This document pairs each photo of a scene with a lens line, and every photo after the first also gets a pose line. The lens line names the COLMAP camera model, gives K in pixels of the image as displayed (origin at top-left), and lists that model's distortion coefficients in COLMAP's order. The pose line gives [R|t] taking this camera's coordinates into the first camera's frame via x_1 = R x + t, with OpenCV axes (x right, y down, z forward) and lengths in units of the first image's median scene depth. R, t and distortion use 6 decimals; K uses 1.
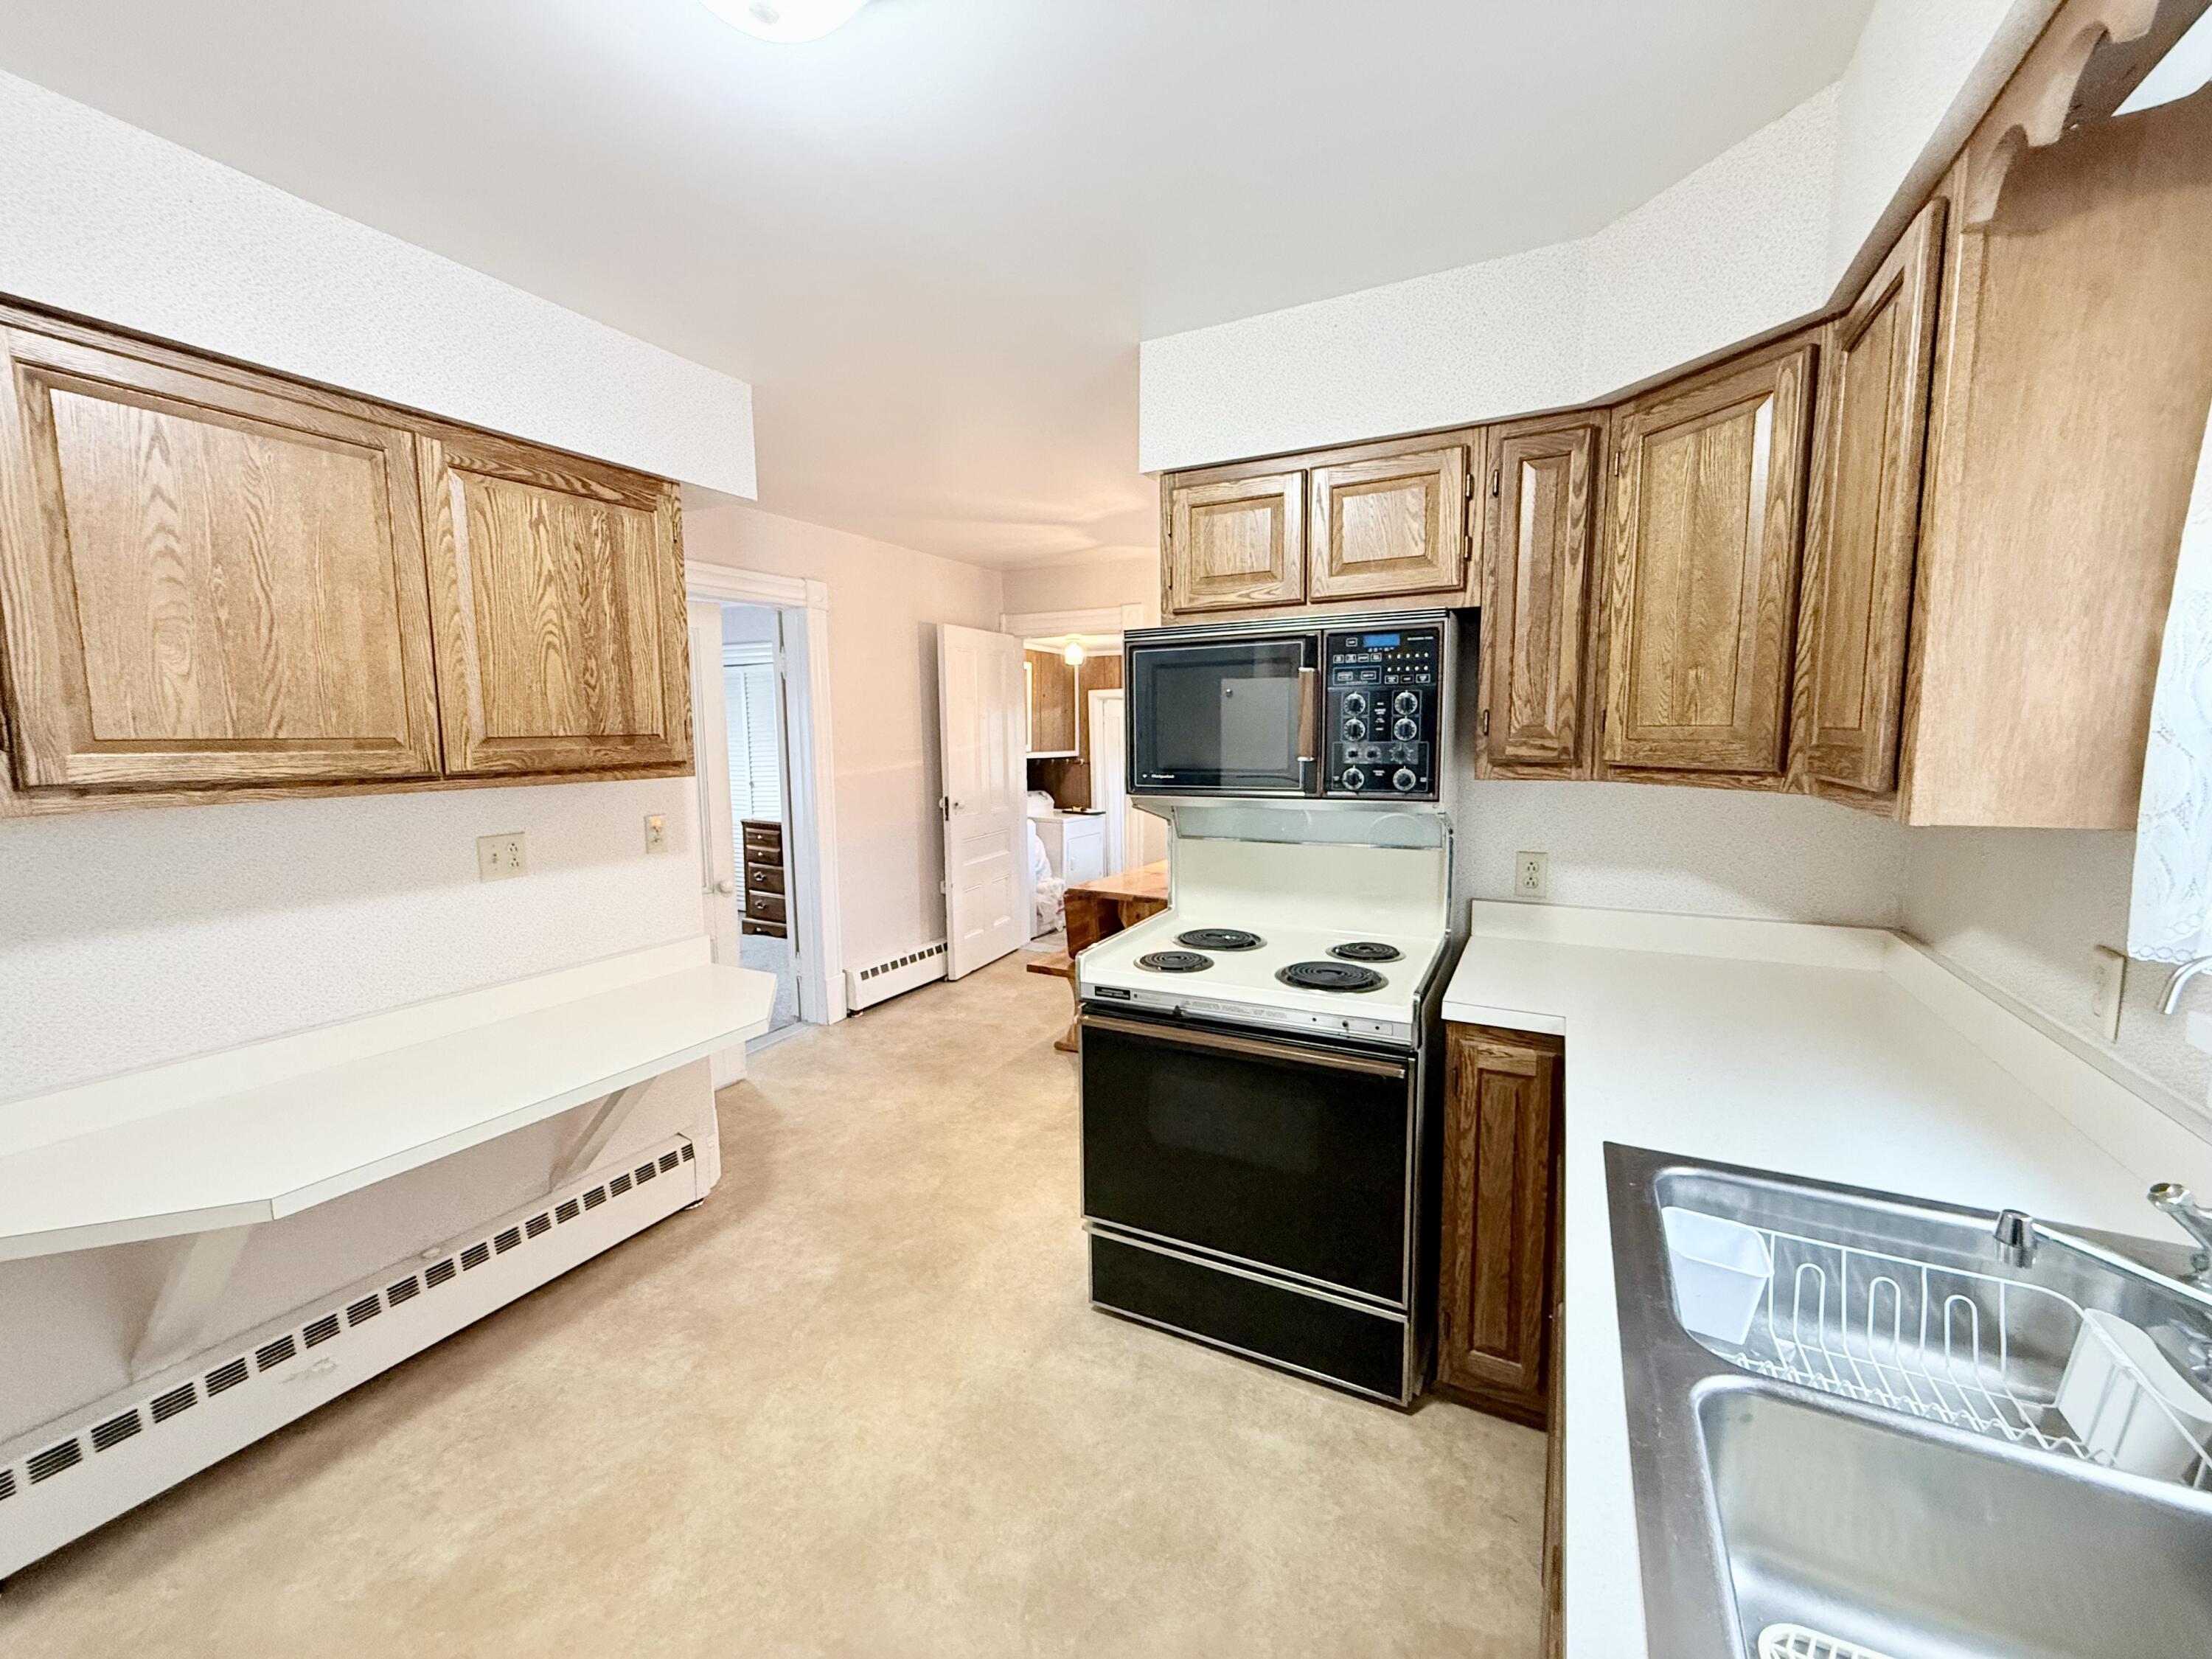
lens RADIAL K [[886.7, 0, 1101.9], [0, 886.7, 830.6], [0, 0, 1]] dist [0.008227, -0.000223]
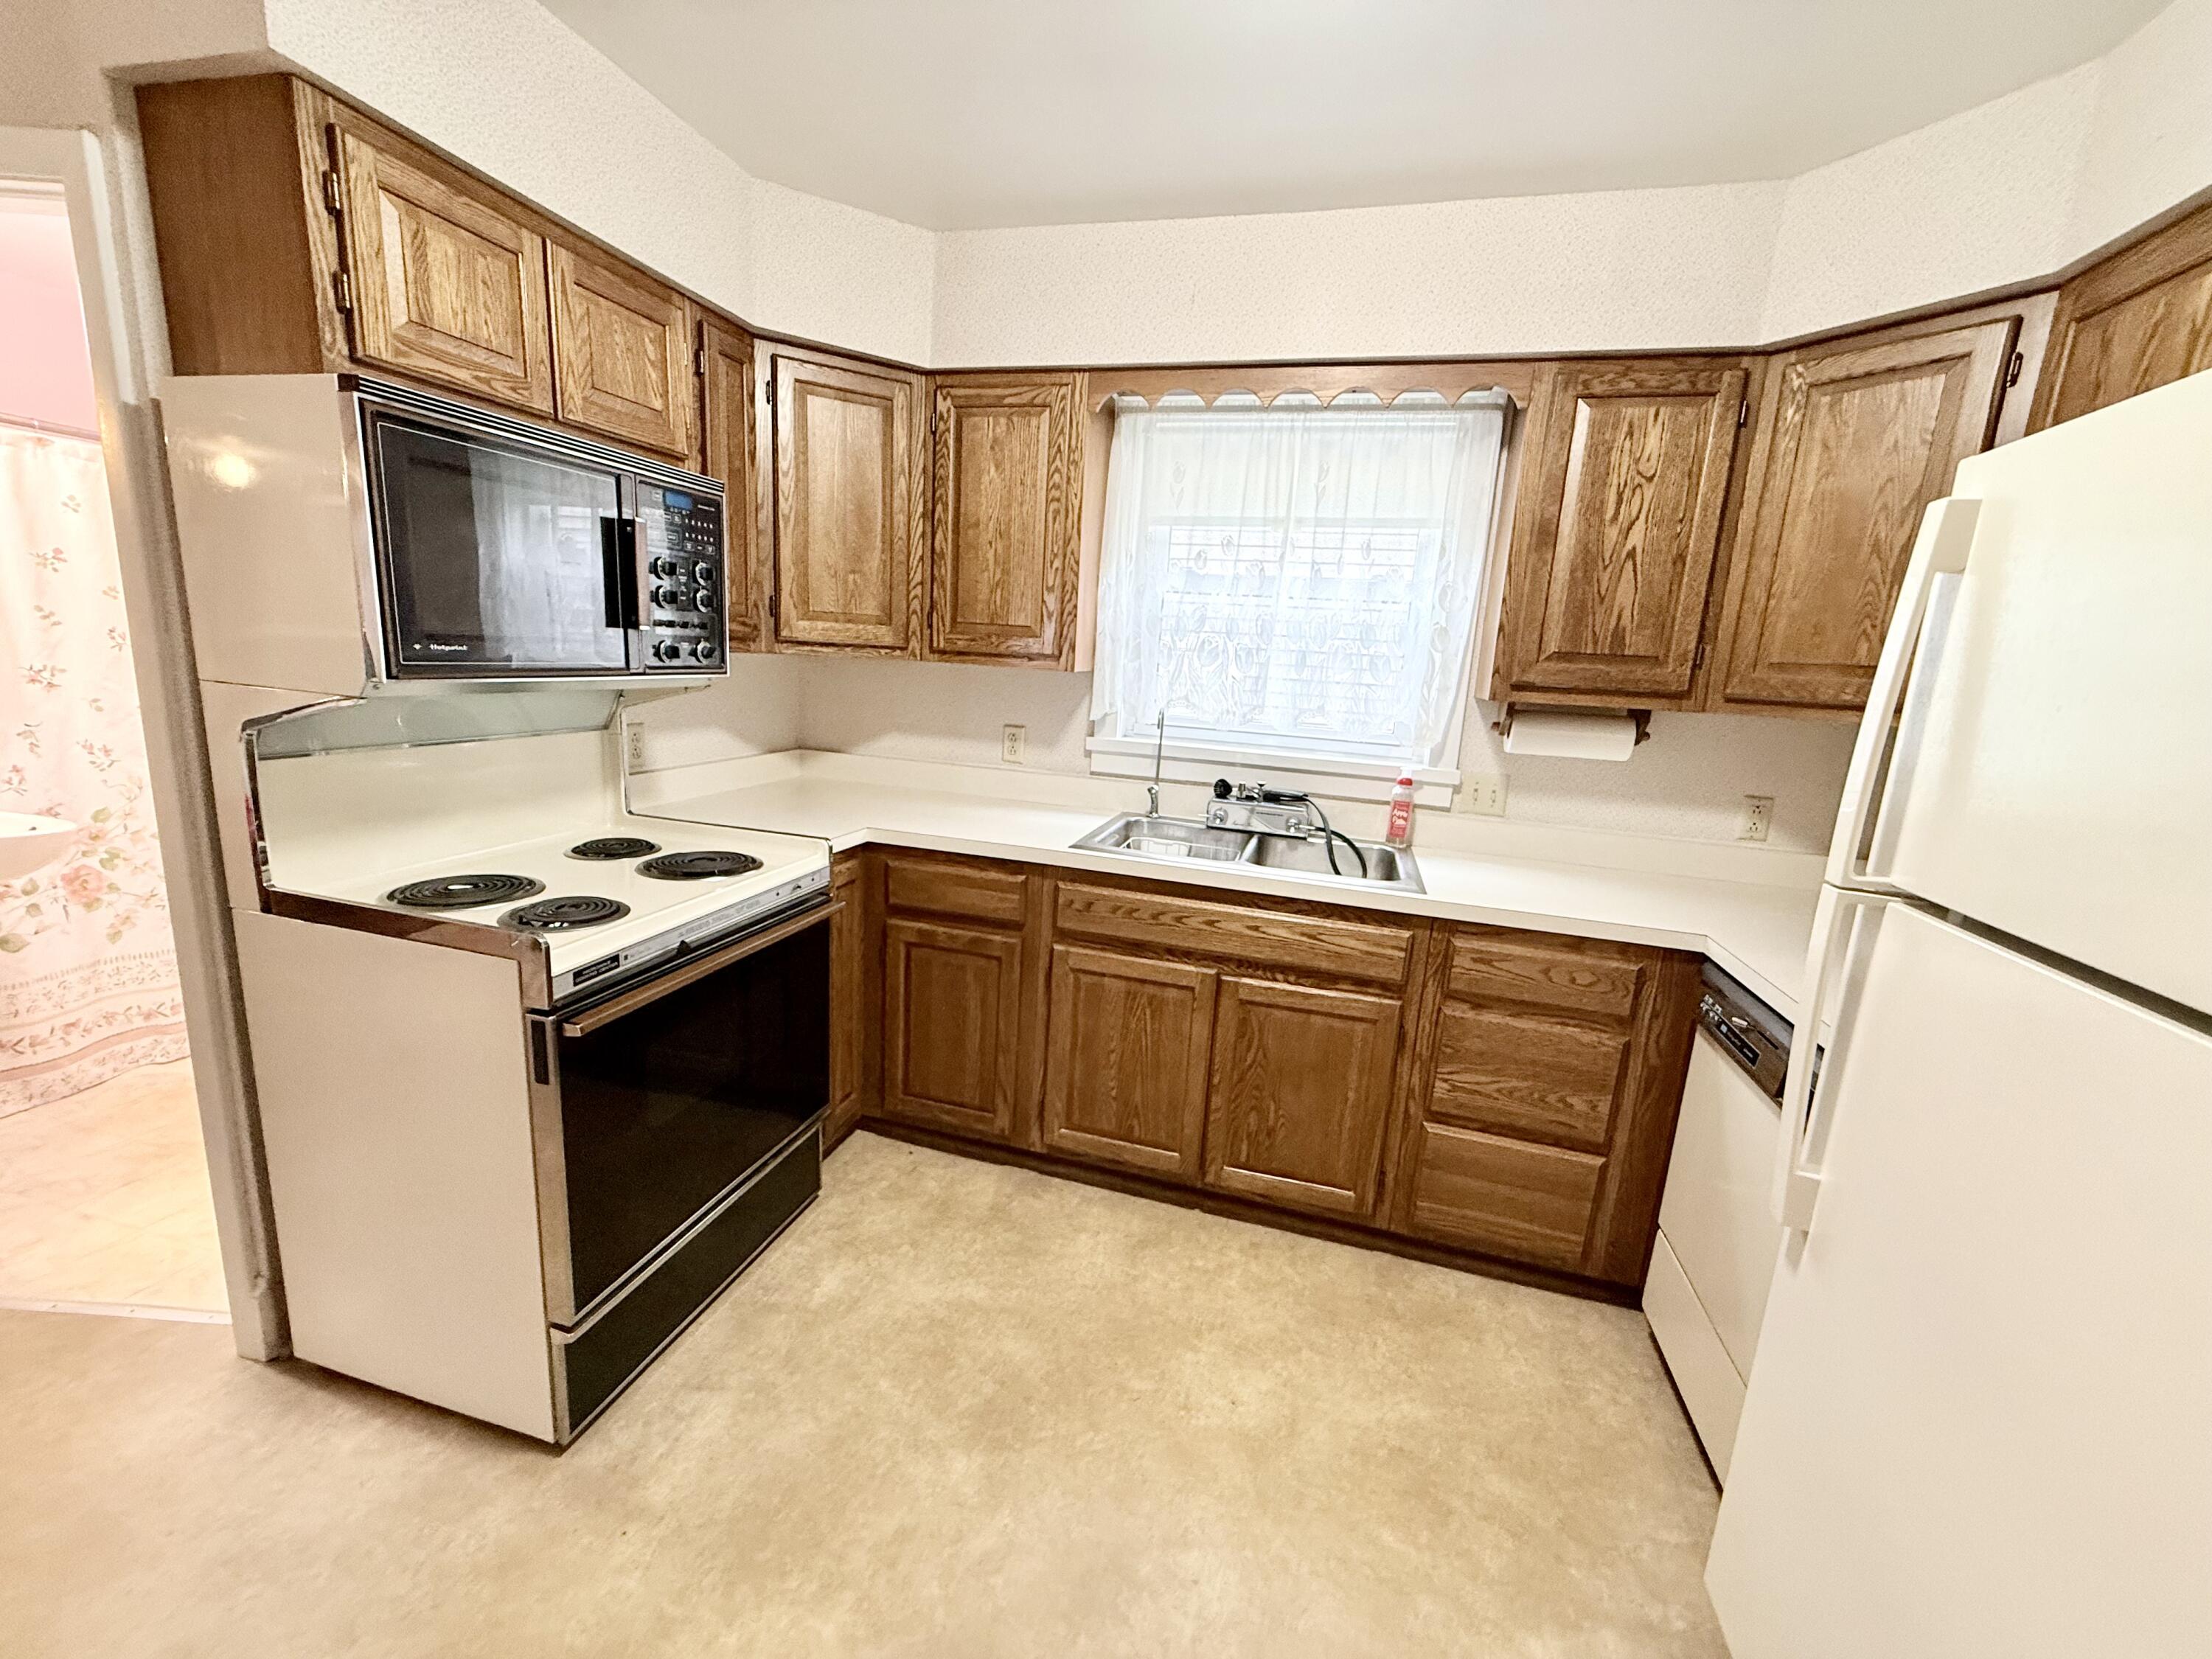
lens RADIAL K [[886.7, 0, 1097.4], [0, 886.7, 827.8], [0, 0, 1]] dist [0.008227, -0.000223]
pose [[-0.205788, -0.191761, 0.959624, -0.784968], [0.058628, 0.976436, 0.207693, -0.049011], [-0.976839, 0.099001, -0.189696, 0.822892]]
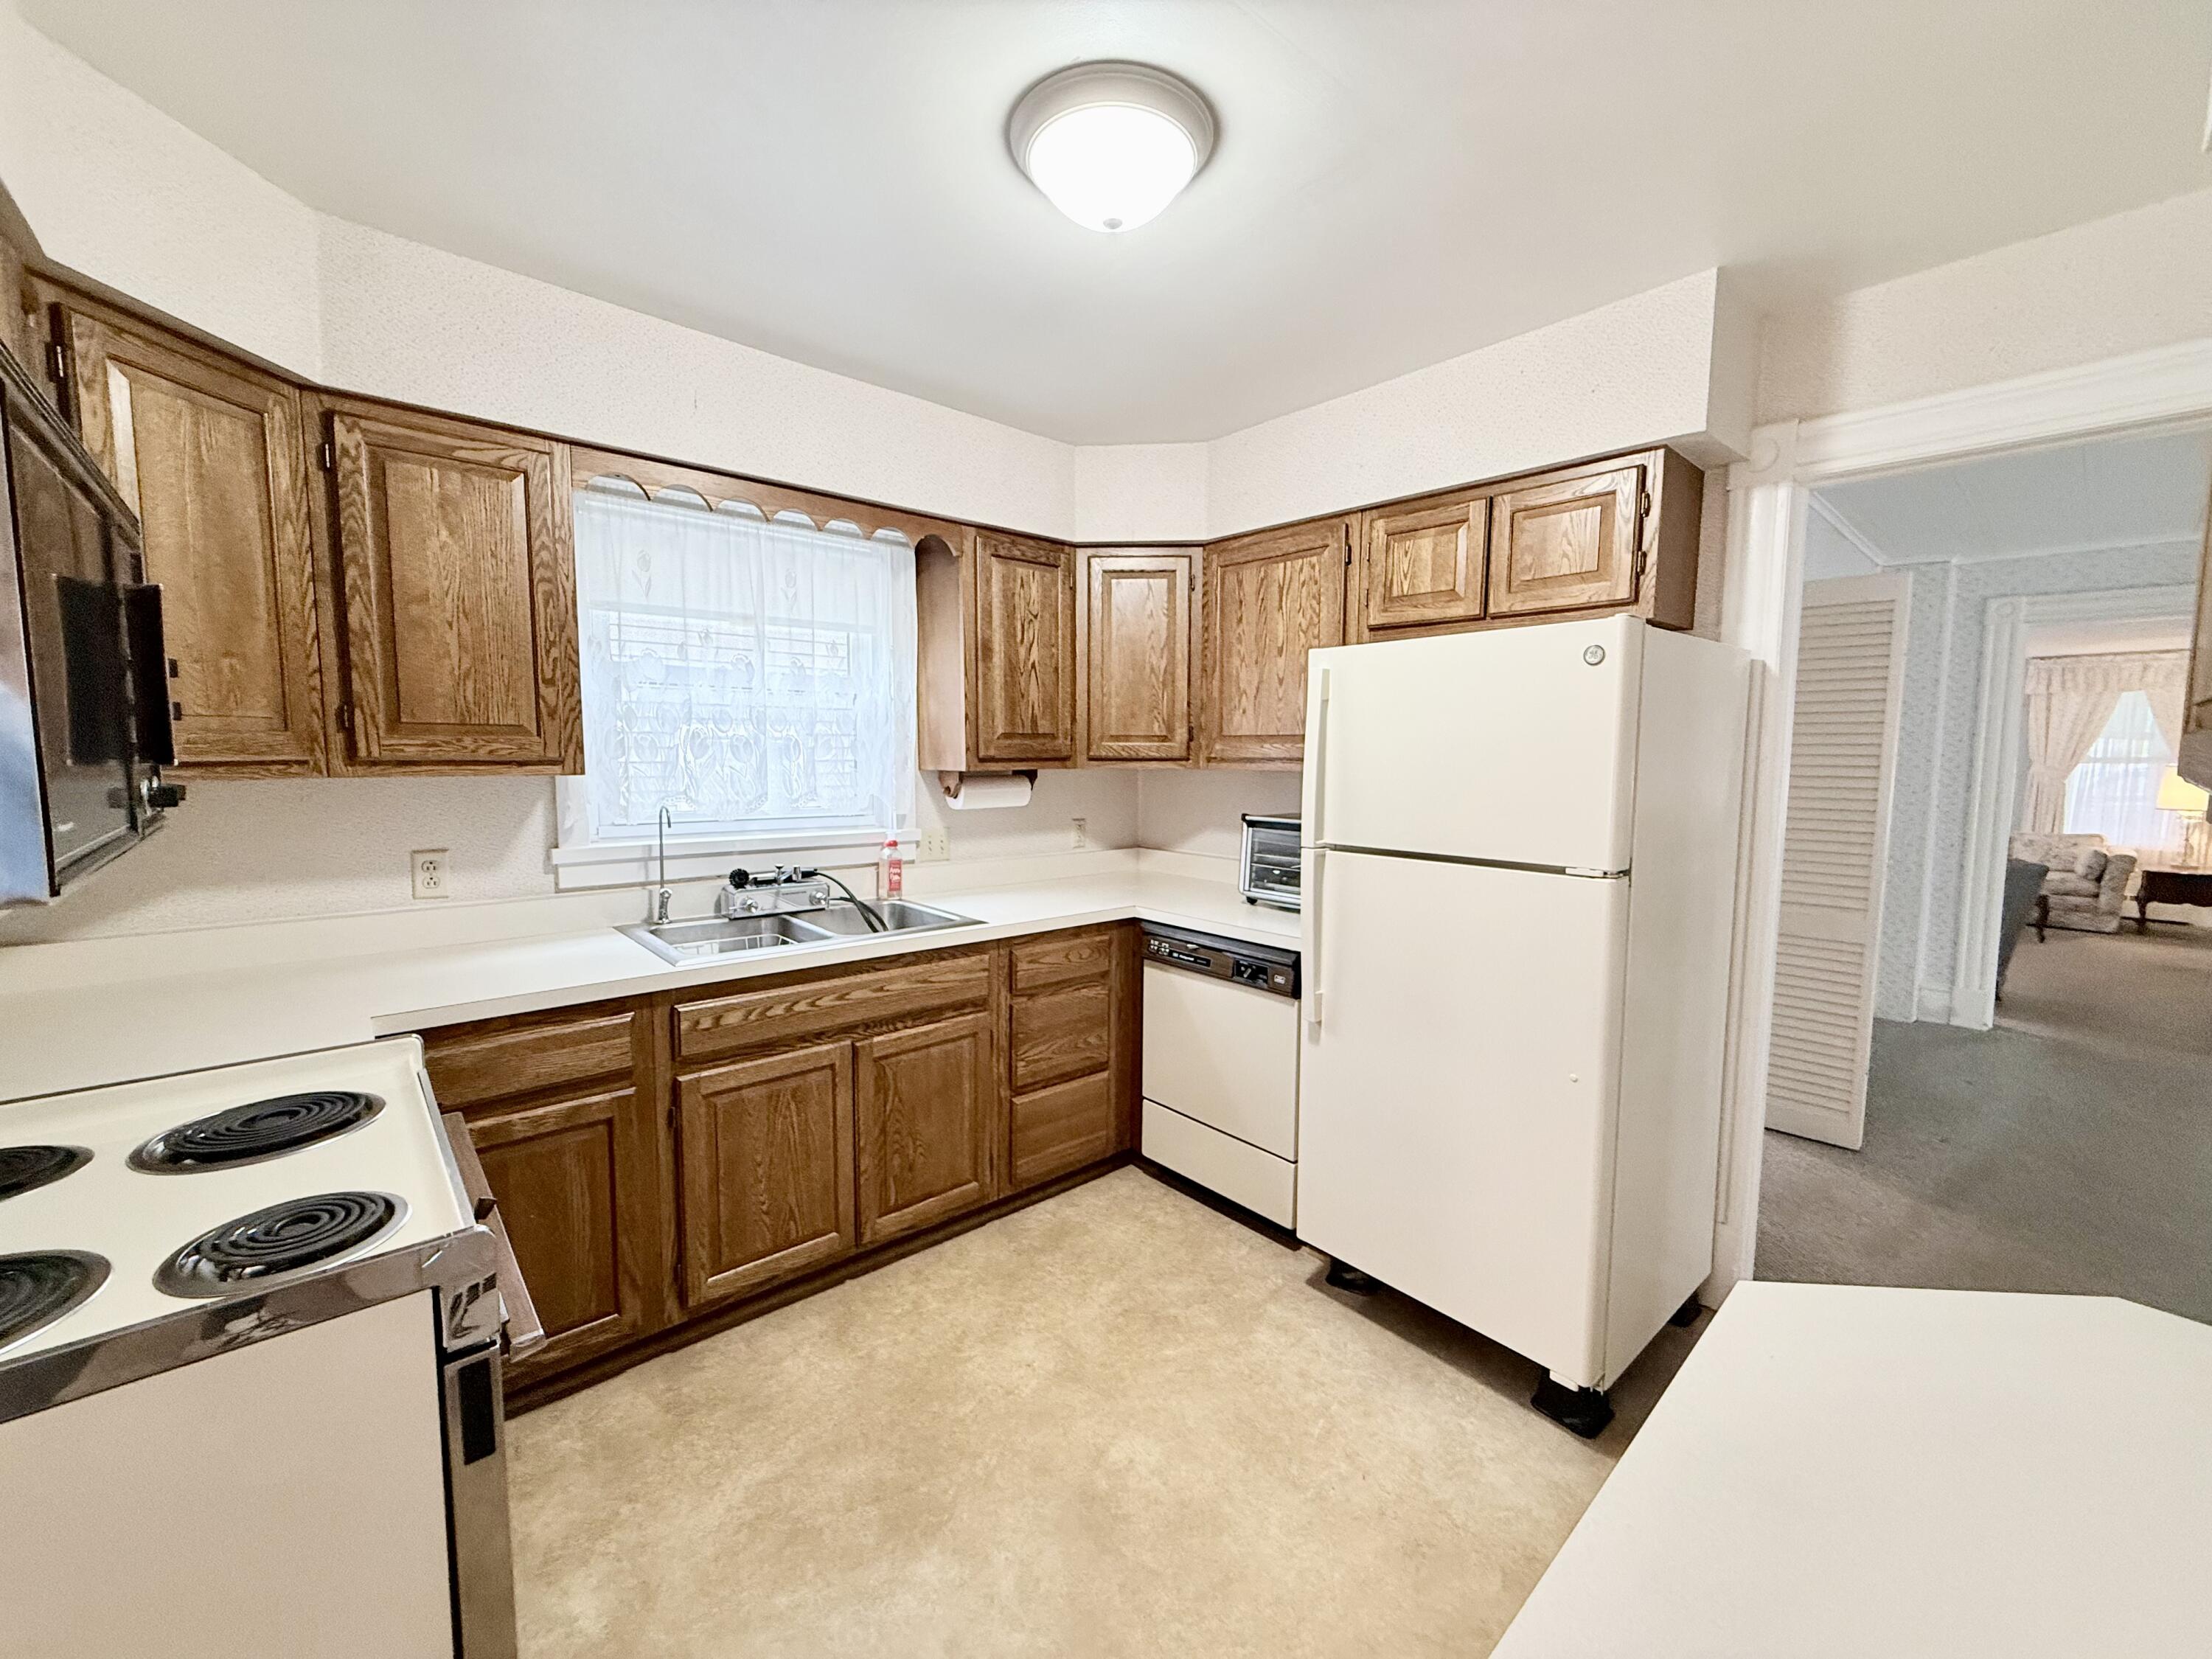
lens RADIAL K [[886.7, 0, 1103.4], [0, 886.7, 828.8], [0, 0, 1]] dist [0.008227, -0.000223]
pose [[-0.933849, -0.028004, 0.356570, -0.505515], [0.045486, 0.979537, 0.196056, -0.130378], [-0.354763, 0.199306, -0.913466, 1.407624]]
